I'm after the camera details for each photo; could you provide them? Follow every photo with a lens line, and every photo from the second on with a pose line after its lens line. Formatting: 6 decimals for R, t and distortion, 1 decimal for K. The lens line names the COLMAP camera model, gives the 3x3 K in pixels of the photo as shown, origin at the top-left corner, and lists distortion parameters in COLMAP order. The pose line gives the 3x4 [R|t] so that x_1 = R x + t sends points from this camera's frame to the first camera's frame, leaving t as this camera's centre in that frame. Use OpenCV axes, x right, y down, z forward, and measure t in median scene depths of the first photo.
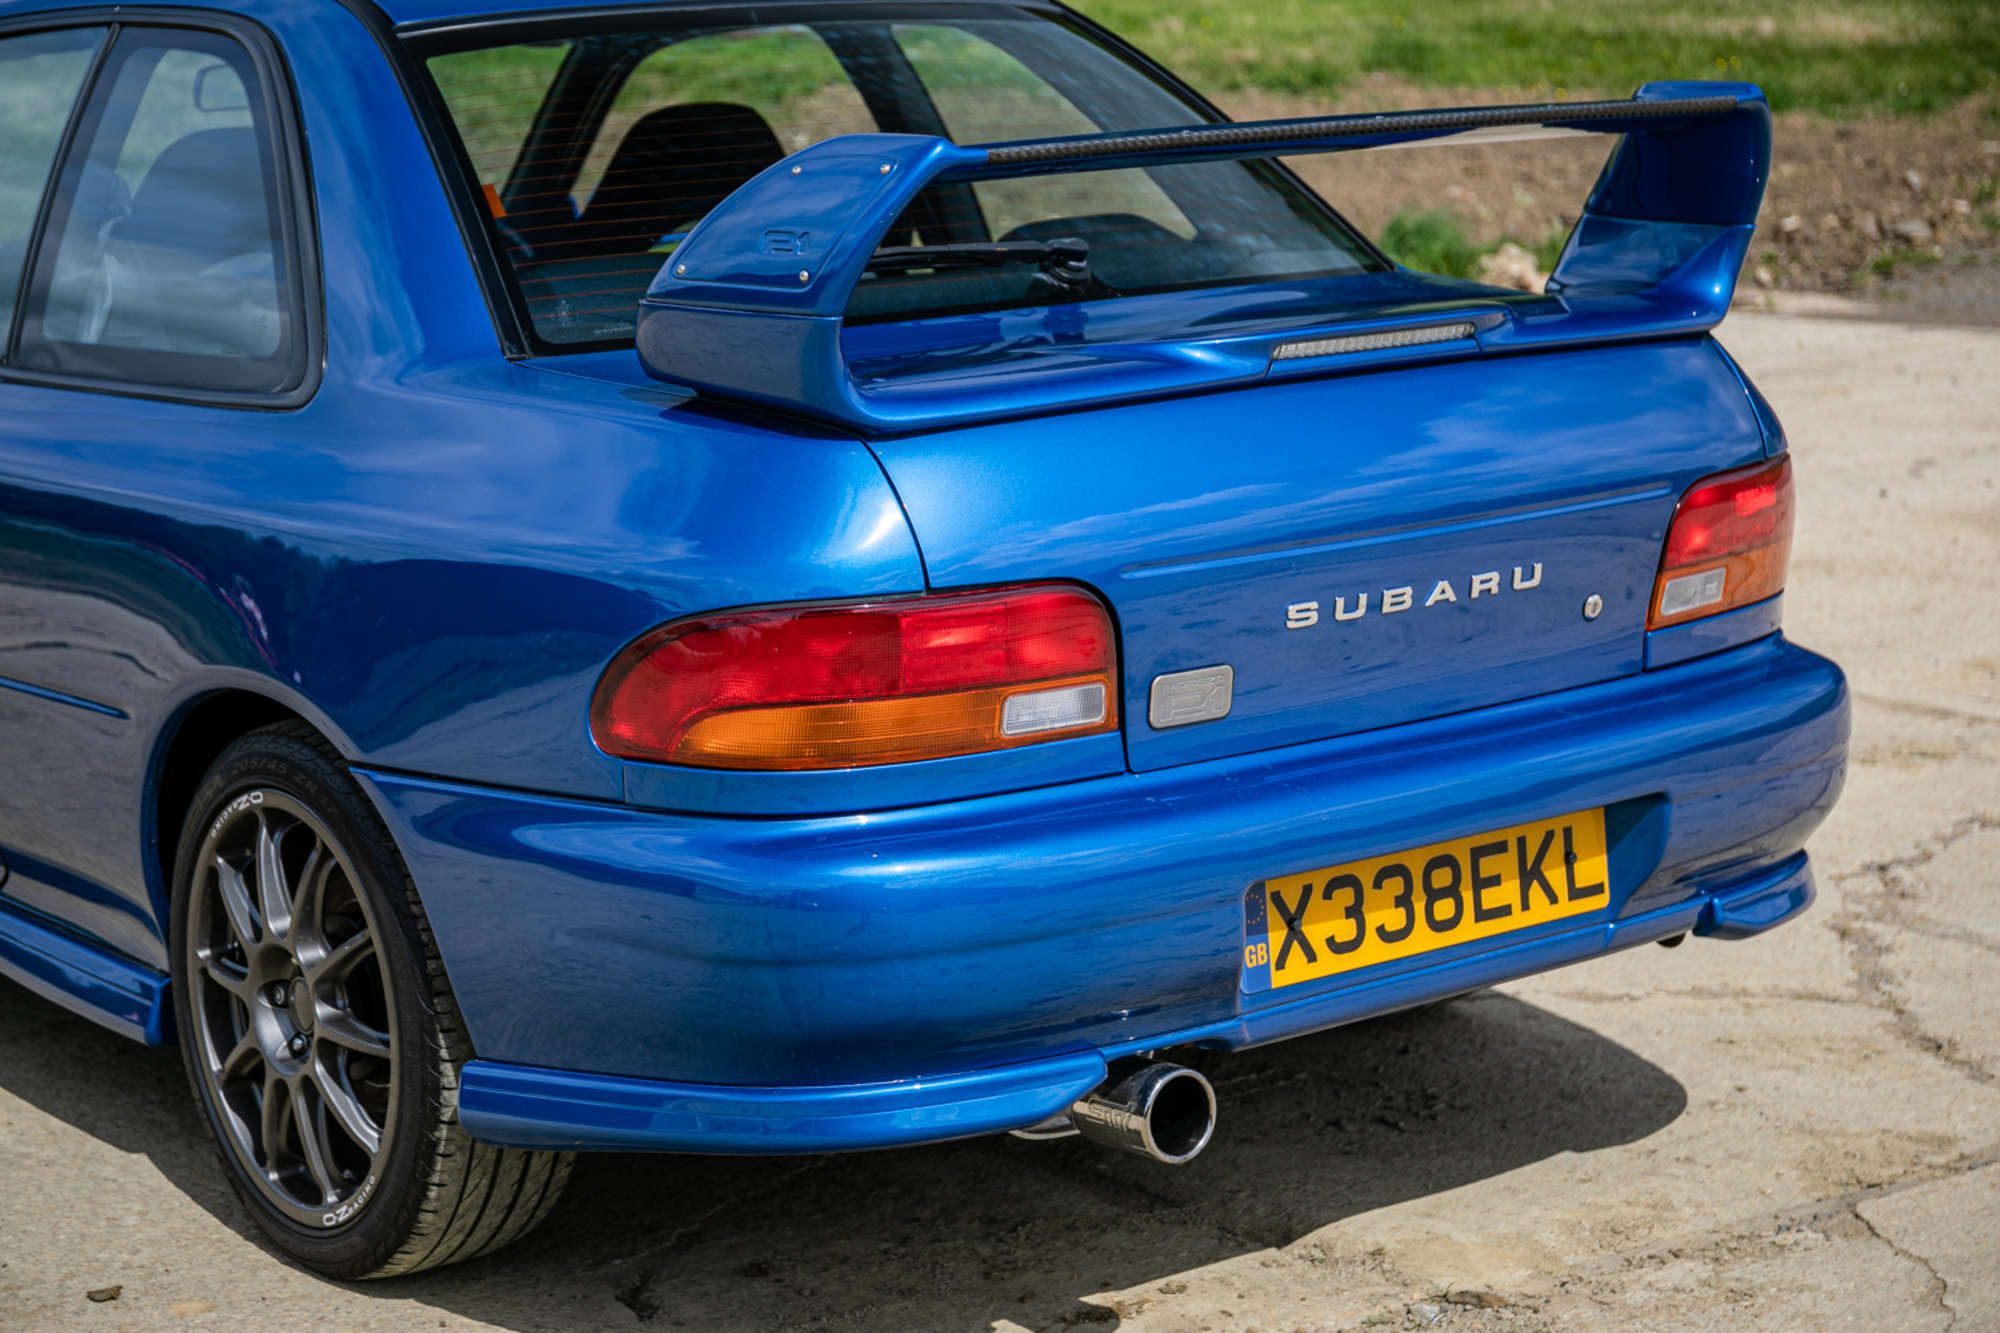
lens RADIAL K [[3972.4, 0, 1000.0], [0, 3972.4, 666.5], [0, 0, 1]] dist [0.180482, 0.194756]
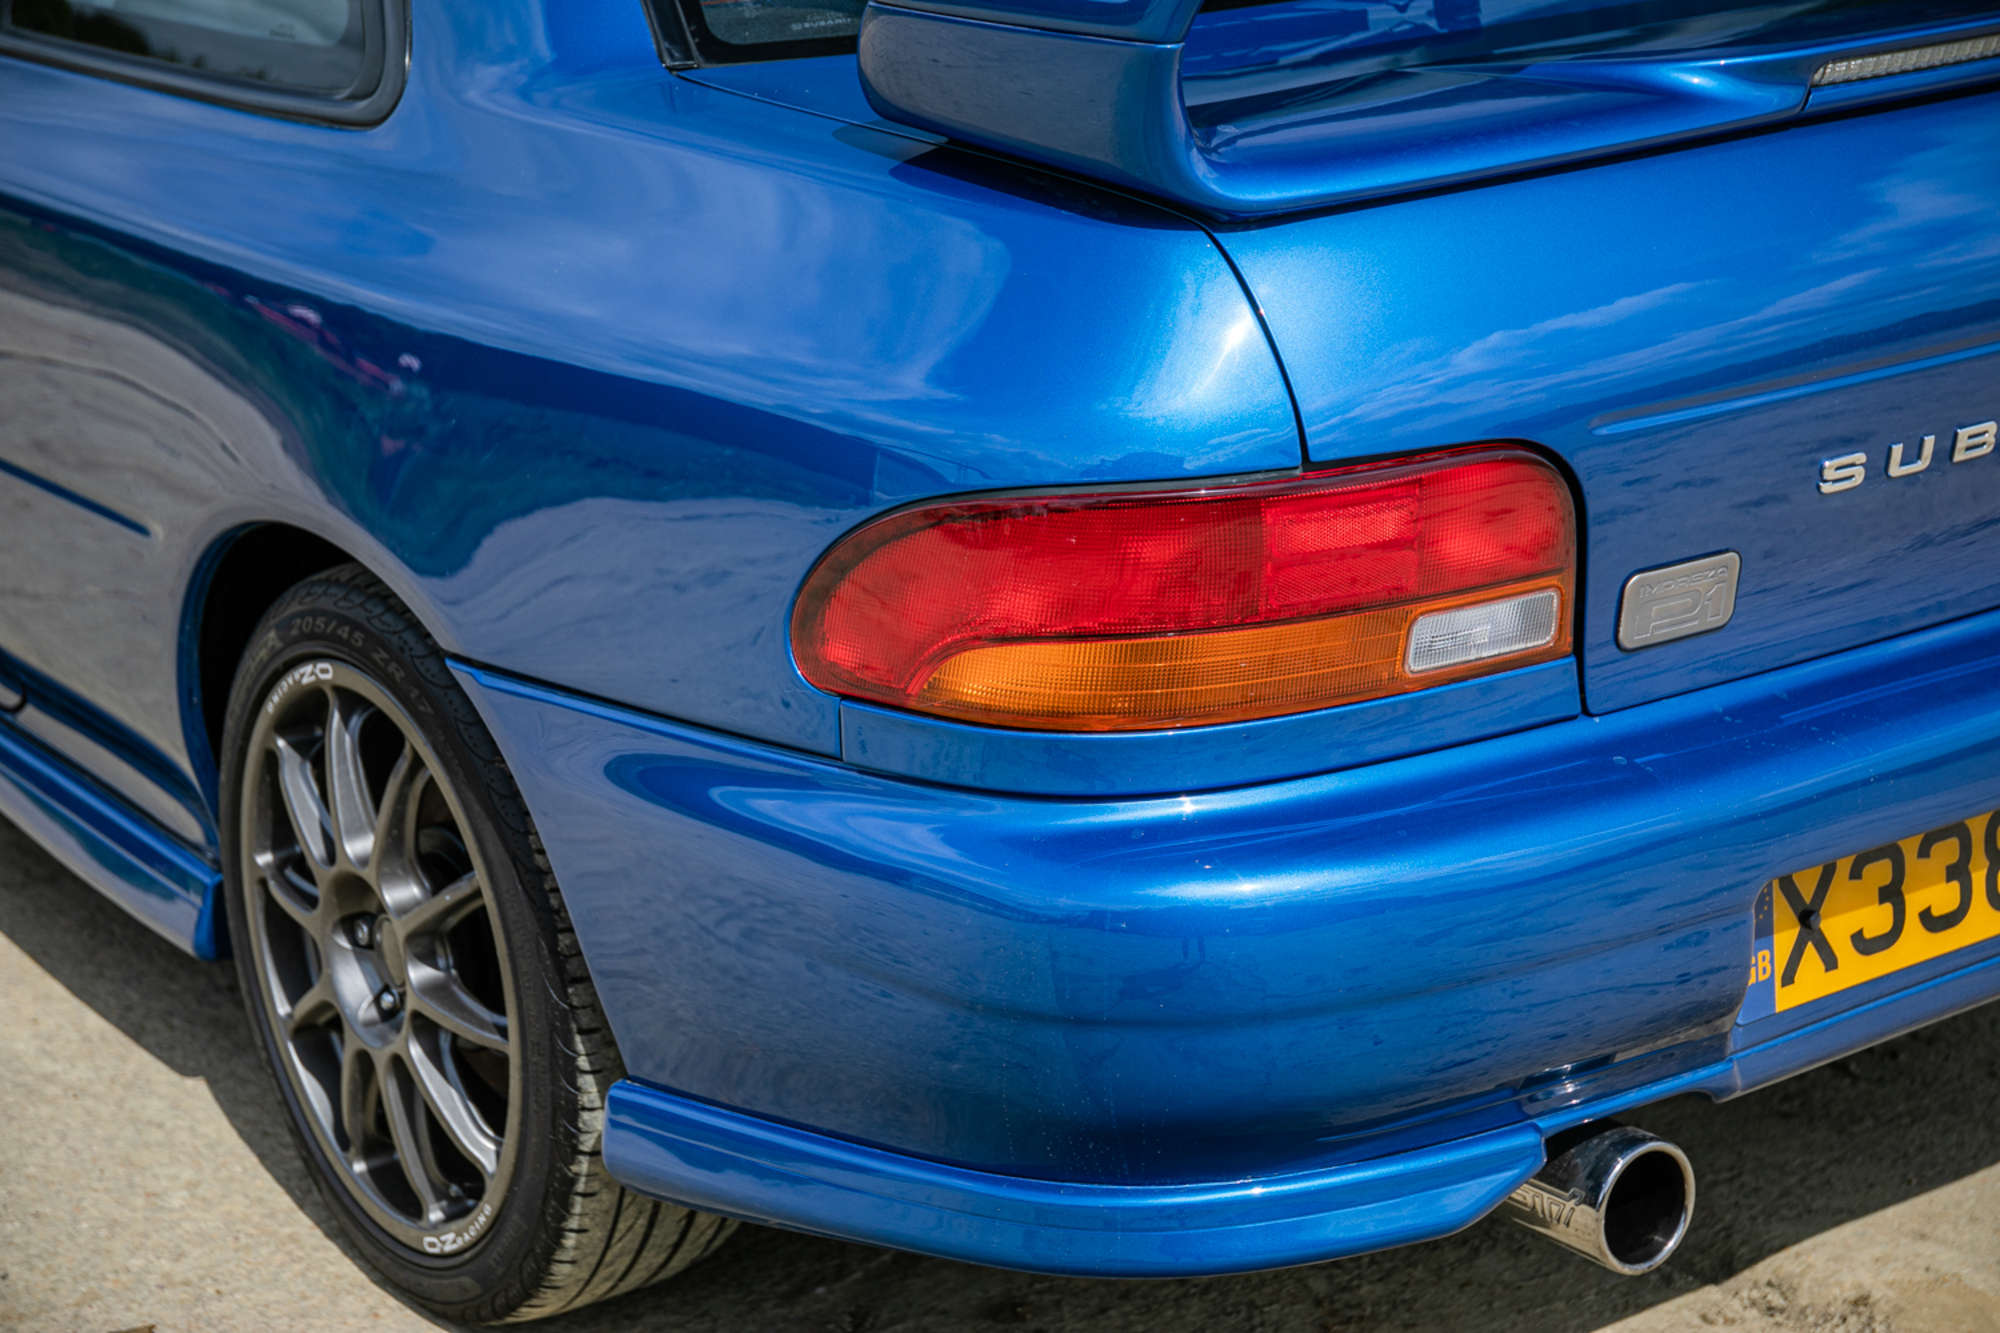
lens RADIAL K [[3718.5, 0, 1000.0], [0, 3718.5, 666.5], [0, 0, 1]] dist [0.157650, 0.024848]
pose [[0.999385, 0.012553, -0.032731, -0.042907], [-0.008043, 0.990888, 0.134449, -0.061221], [0.034120, -0.134103, 0.990380, 0.343795]]
